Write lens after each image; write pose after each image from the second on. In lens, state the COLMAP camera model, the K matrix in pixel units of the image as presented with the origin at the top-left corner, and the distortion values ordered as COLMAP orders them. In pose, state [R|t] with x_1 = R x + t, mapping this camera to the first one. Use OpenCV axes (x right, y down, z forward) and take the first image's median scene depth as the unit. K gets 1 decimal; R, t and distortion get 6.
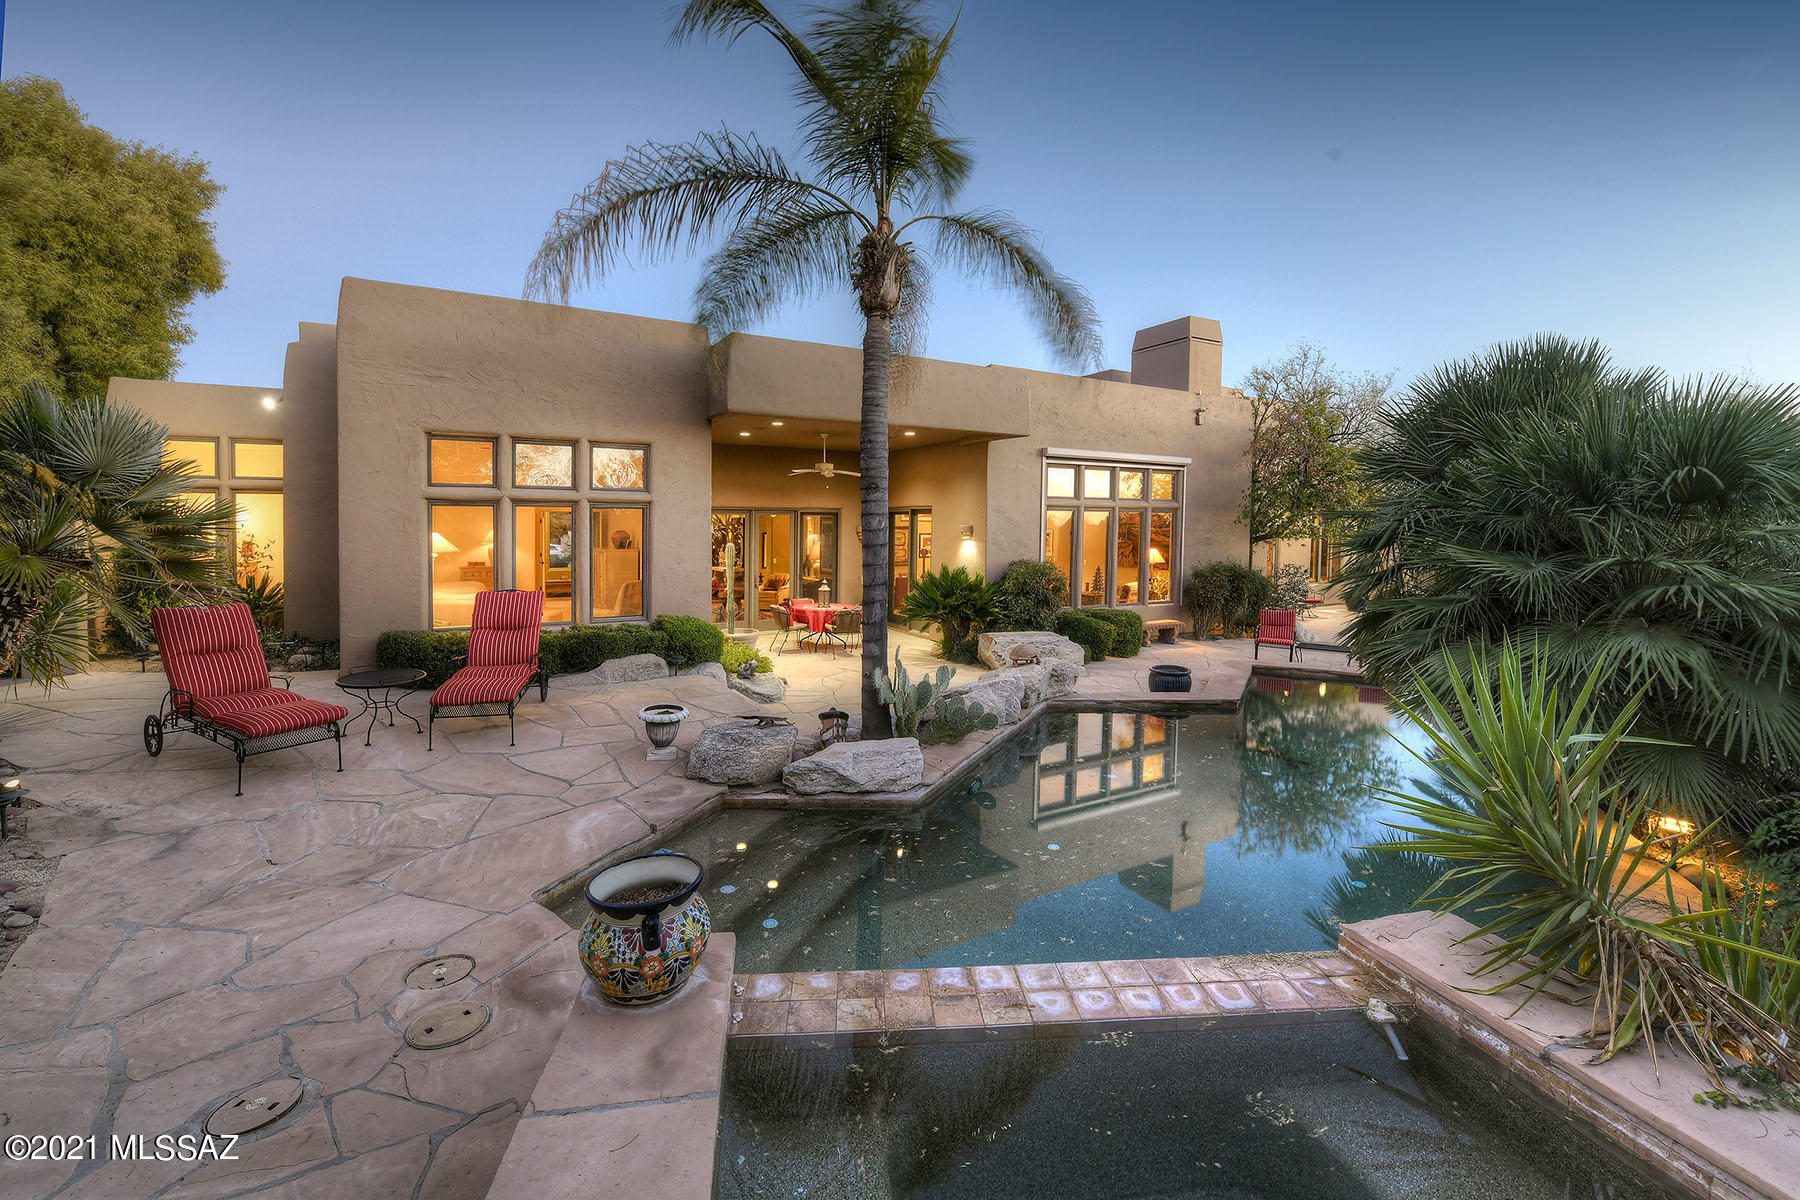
lens RADIAL K [[740.2, 0, 955.6], [0, 740.2, 532.6], [0, 0, 1]] dist [-0.019742, -0.000298]
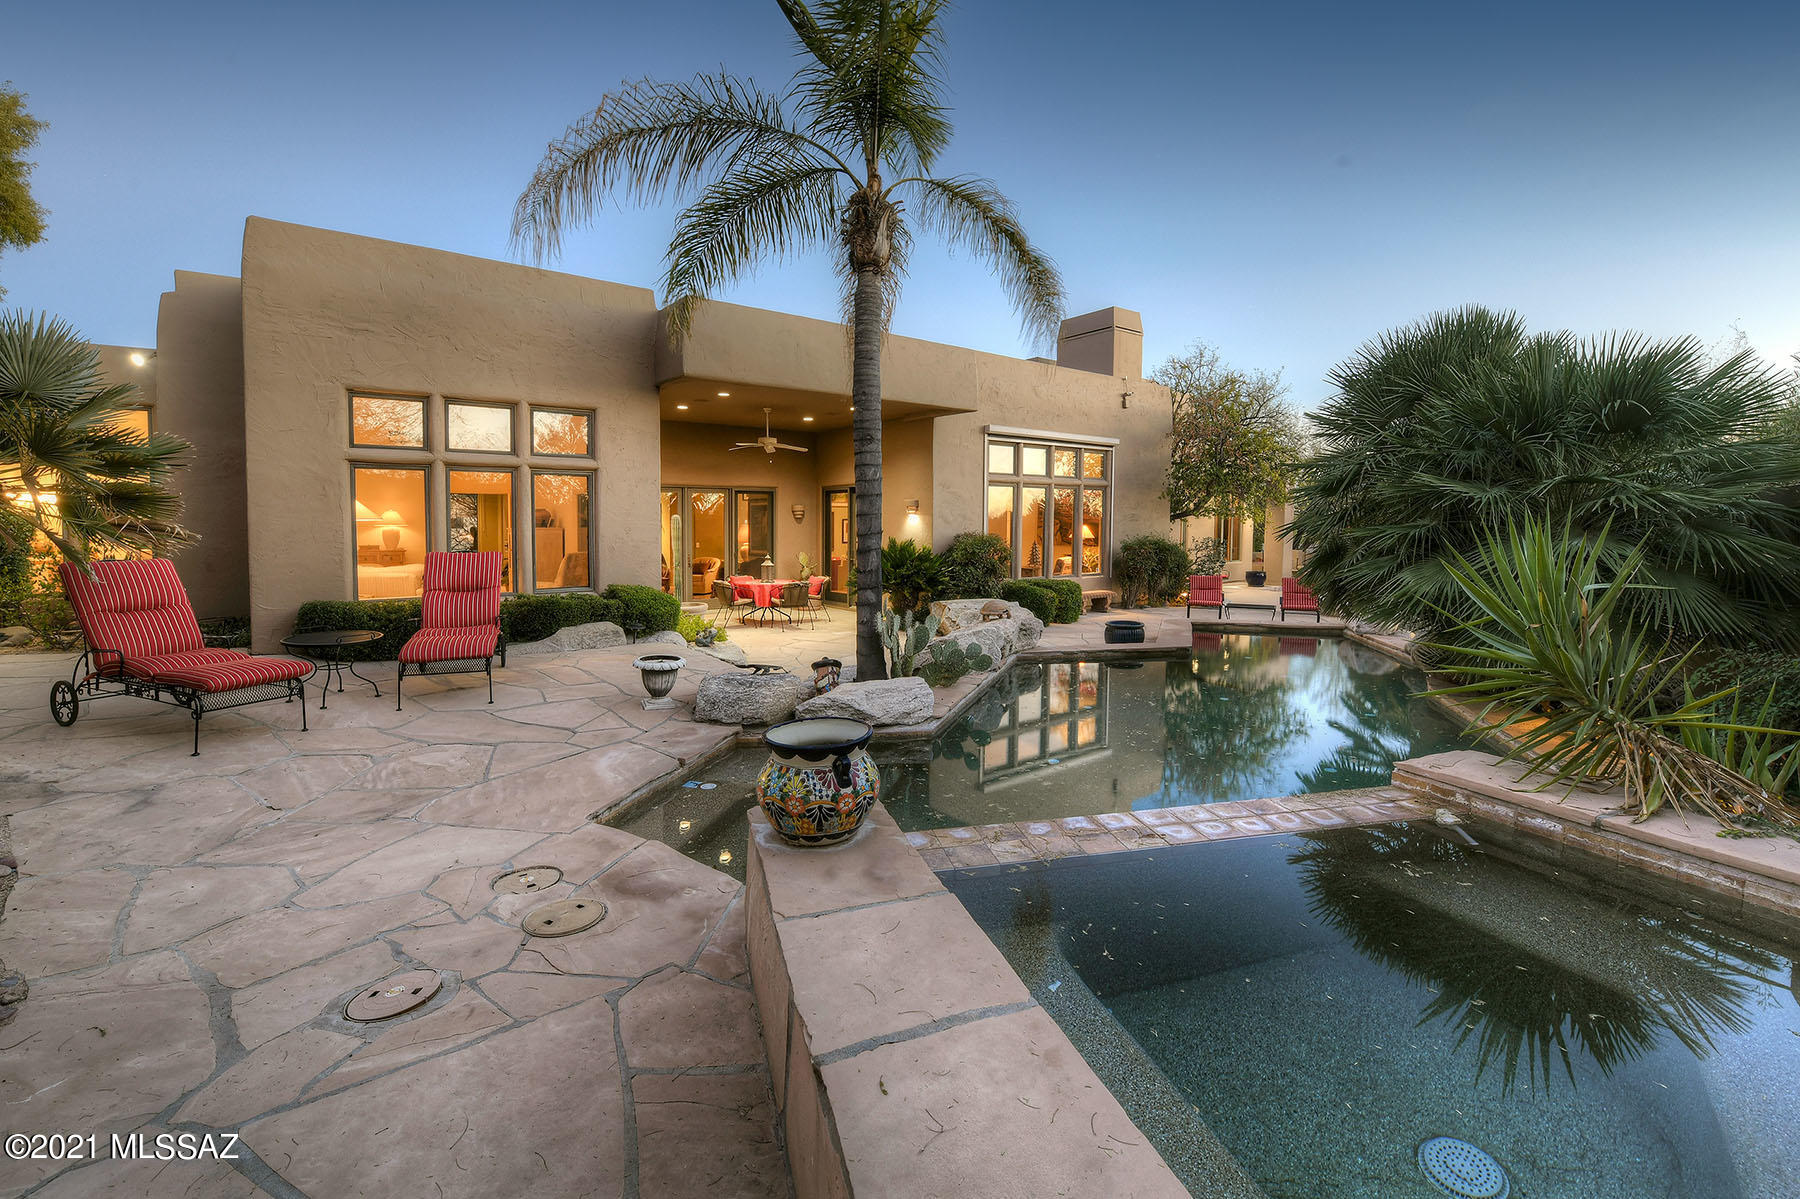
lens RADIAL K [[728.4, 0, 966.7], [0, 728.4, 533.1], [0, 0, 1]] dist [-0.017515, -0.000738]
pose [[0.990237, -0.004435, 0.139326, -0.114916], [0.002926, 0.999935, 0.011034, 0.057553], [-0.139366, -0.010519, 0.990185, -0.015943]]
